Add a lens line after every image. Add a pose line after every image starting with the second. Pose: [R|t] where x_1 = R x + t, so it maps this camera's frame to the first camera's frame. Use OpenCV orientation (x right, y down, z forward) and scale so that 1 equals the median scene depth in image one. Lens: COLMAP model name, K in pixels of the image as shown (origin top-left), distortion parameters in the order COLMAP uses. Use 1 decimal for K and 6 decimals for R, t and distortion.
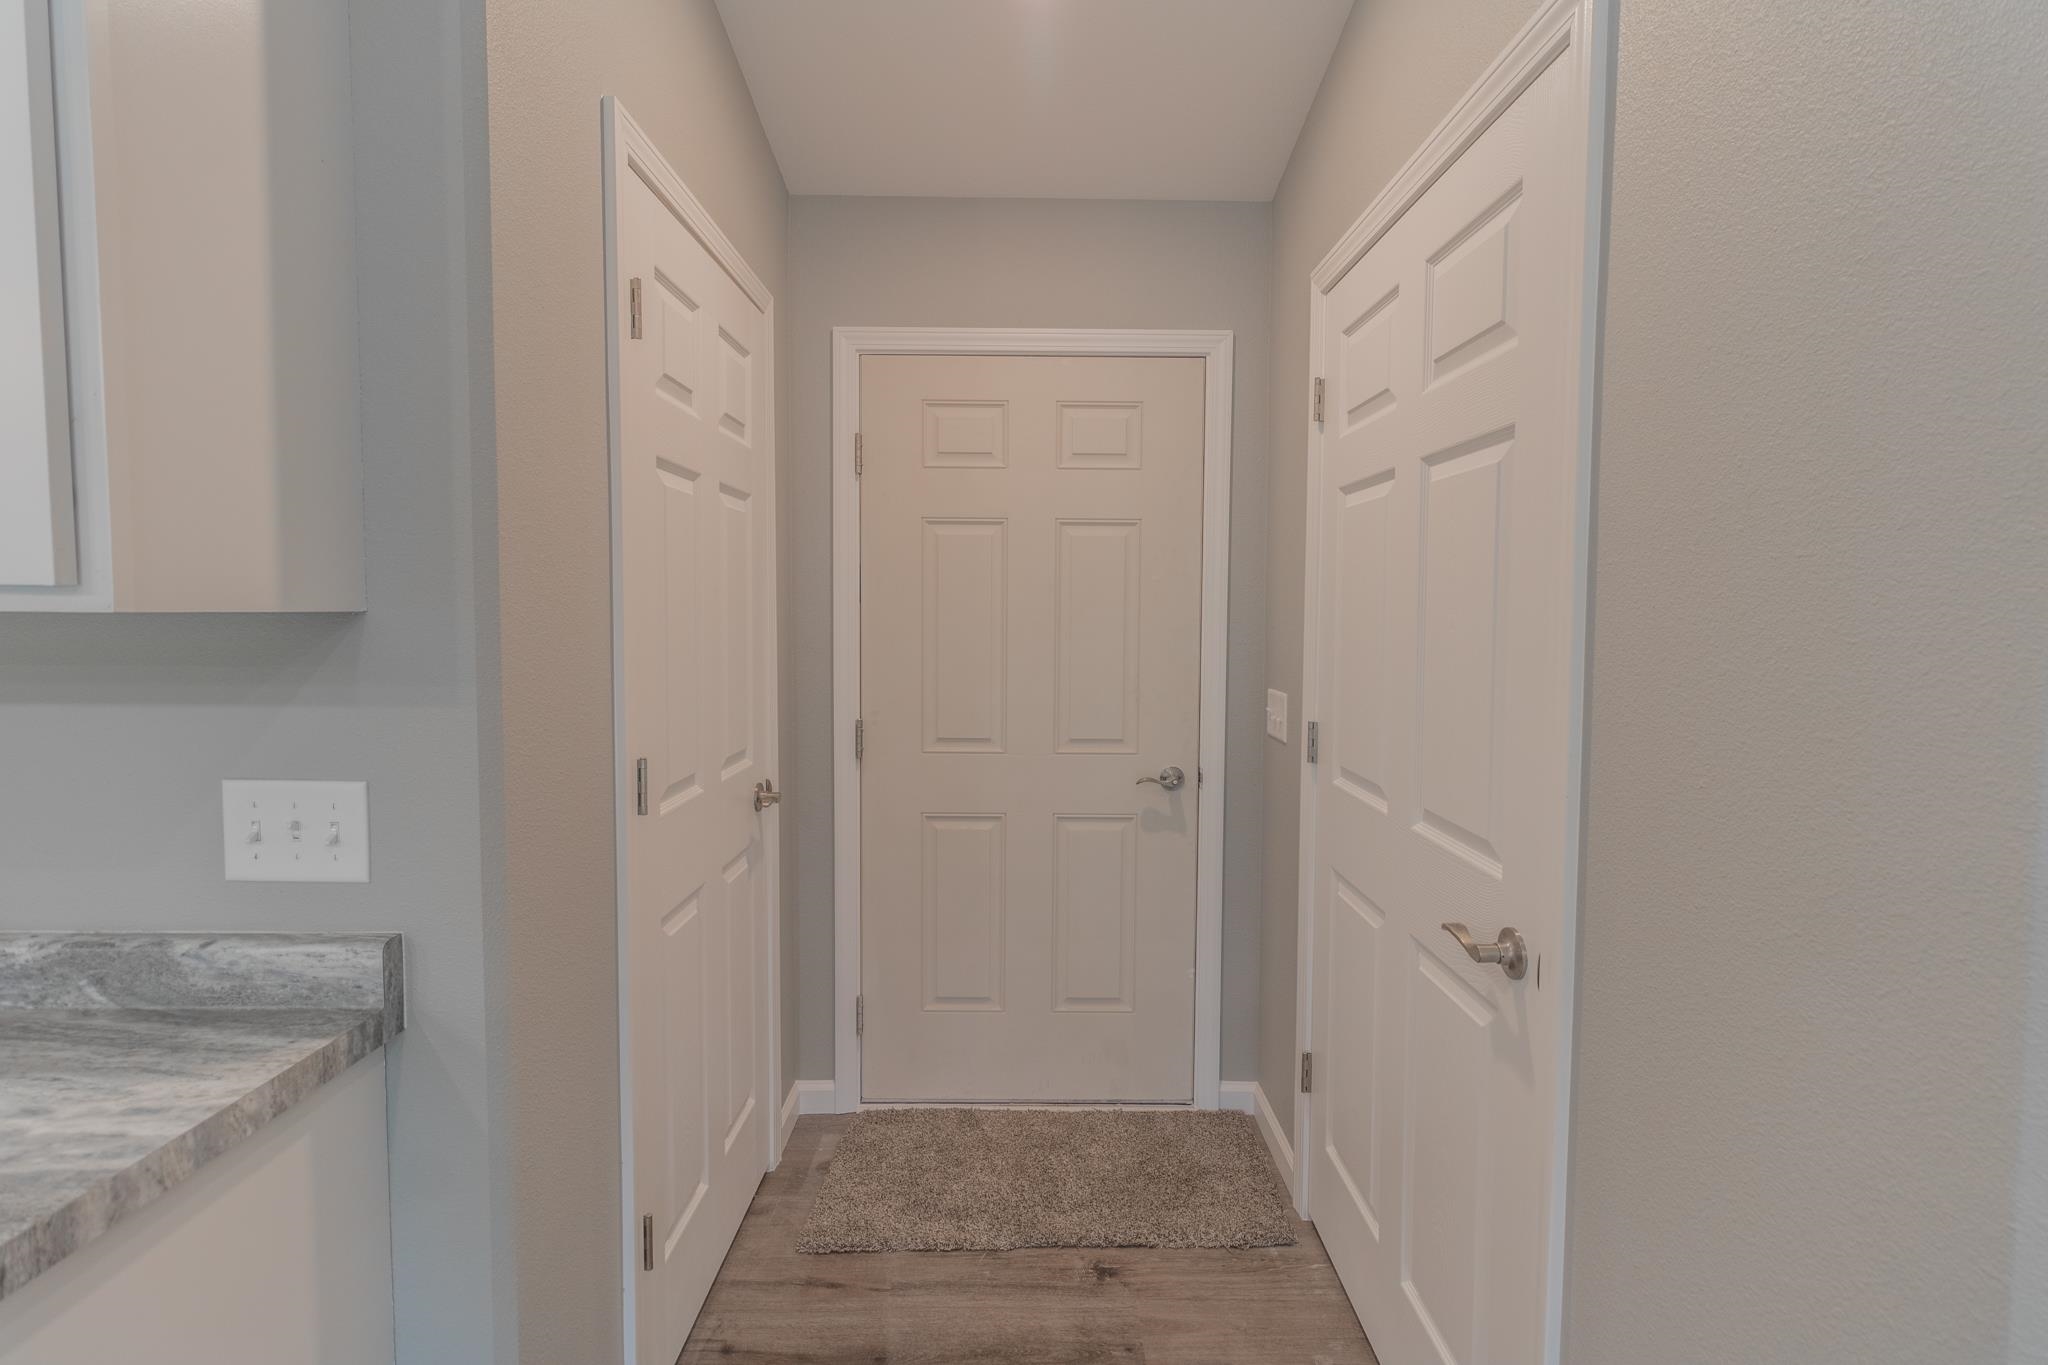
lens RADIAL K [[944.2, 0, 1011.5], [0, 944.2, 635.8], [0, 0, 1]] dist [-0.002143, 0.002985]
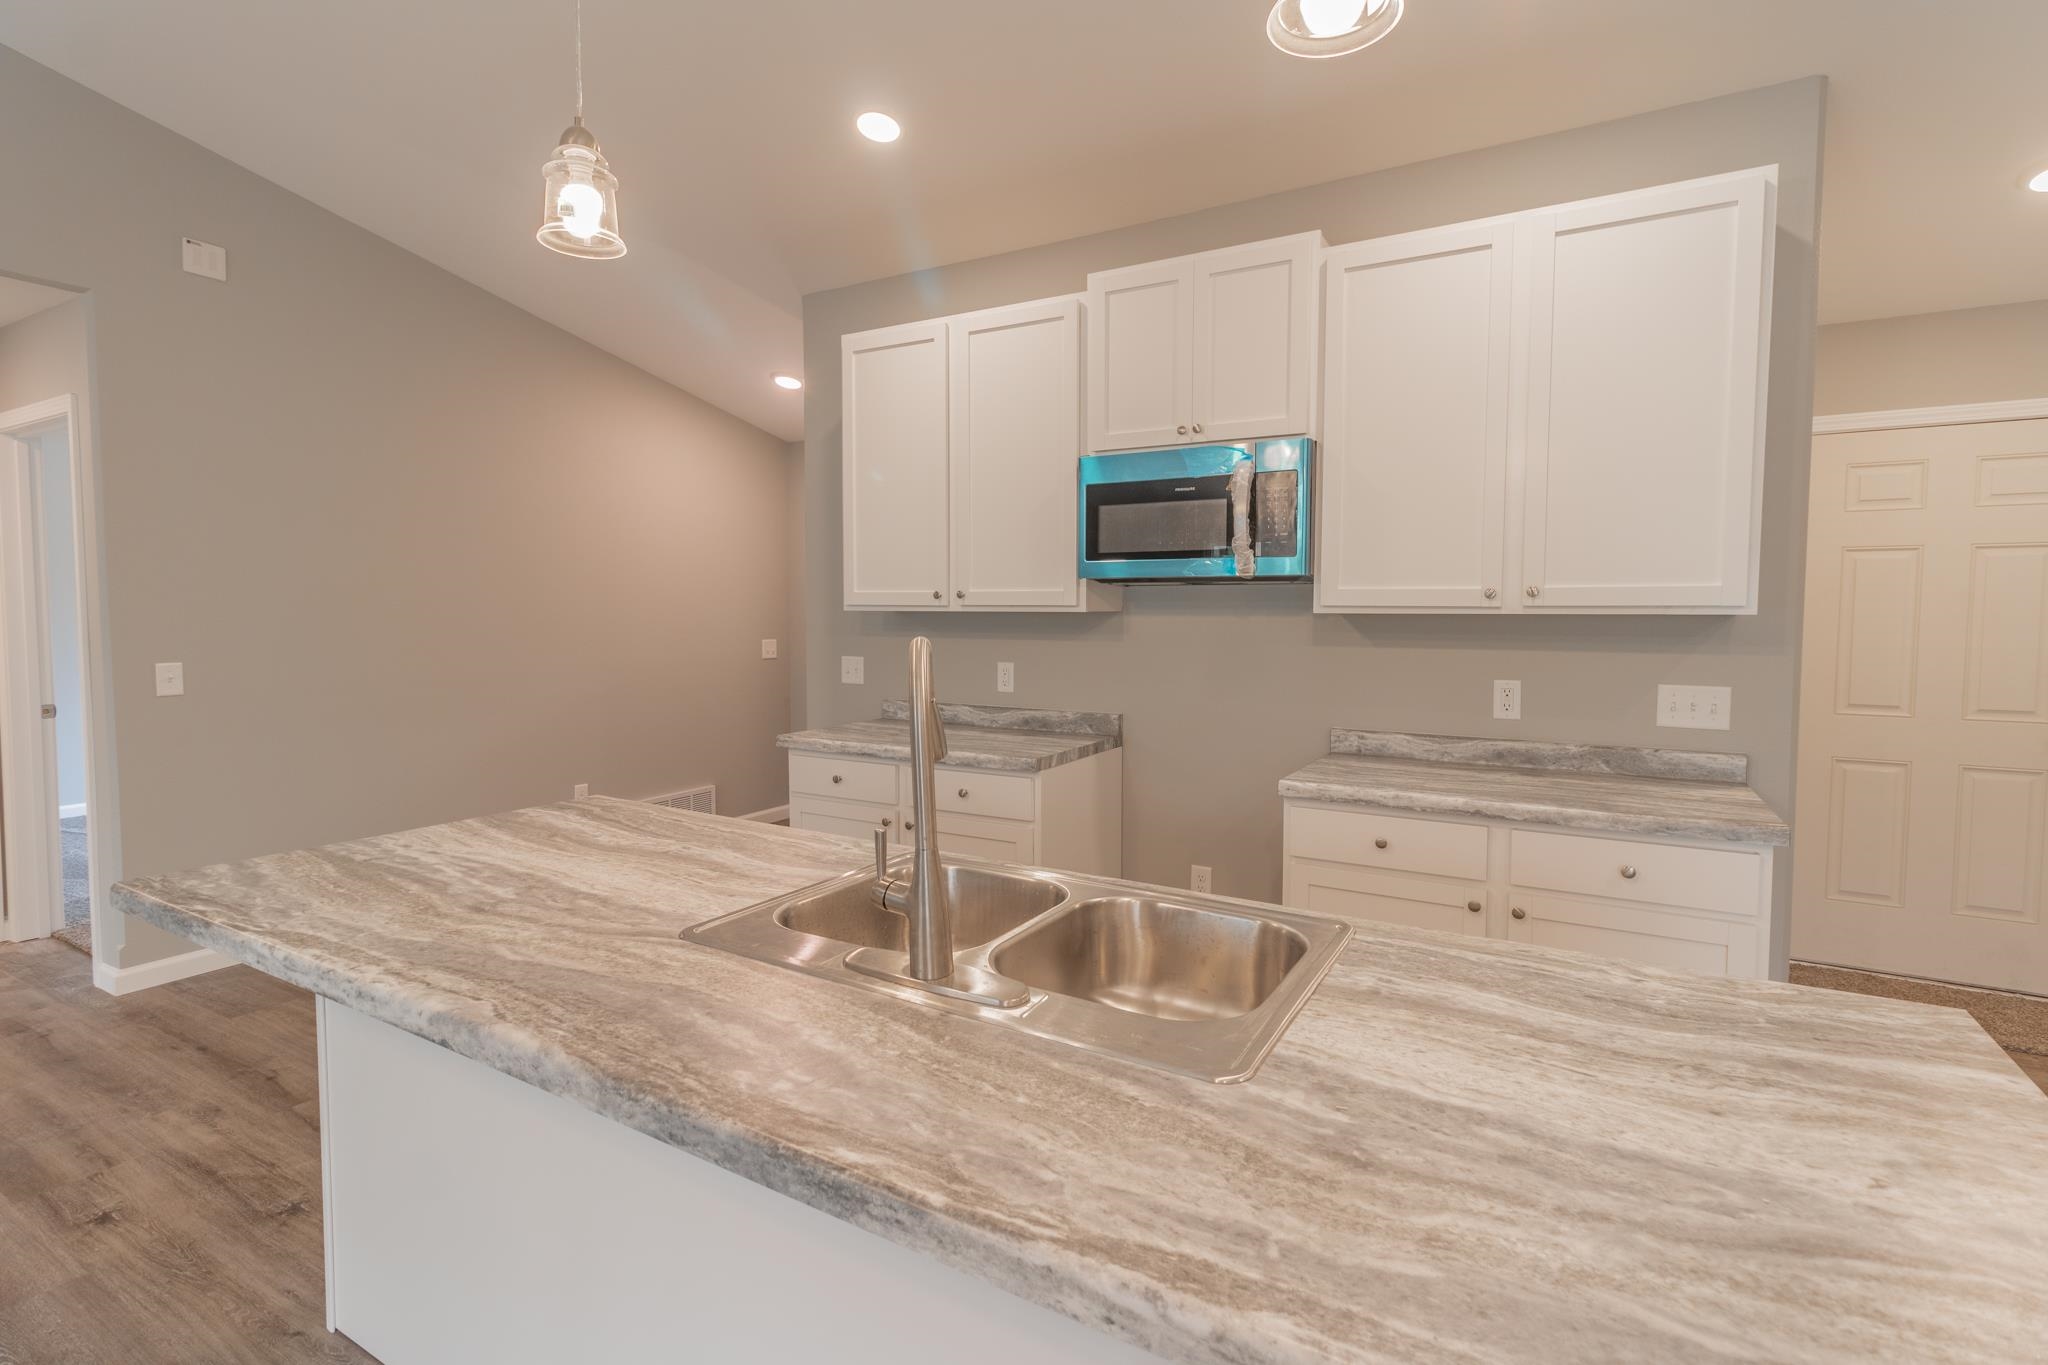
lens RADIAL K [[944.2, 0, 1036.7], [0, 944.2, 637.6], [0, 0, 1]] dist [-0.002143, 0.002985]
pose [[0.874406, 0.011429, -0.485060, -1.057399], [-0.011192, 0.999932, 0.003384, 0.043374], [0.485065, 0.002470, 0.874474, -1.885146]]
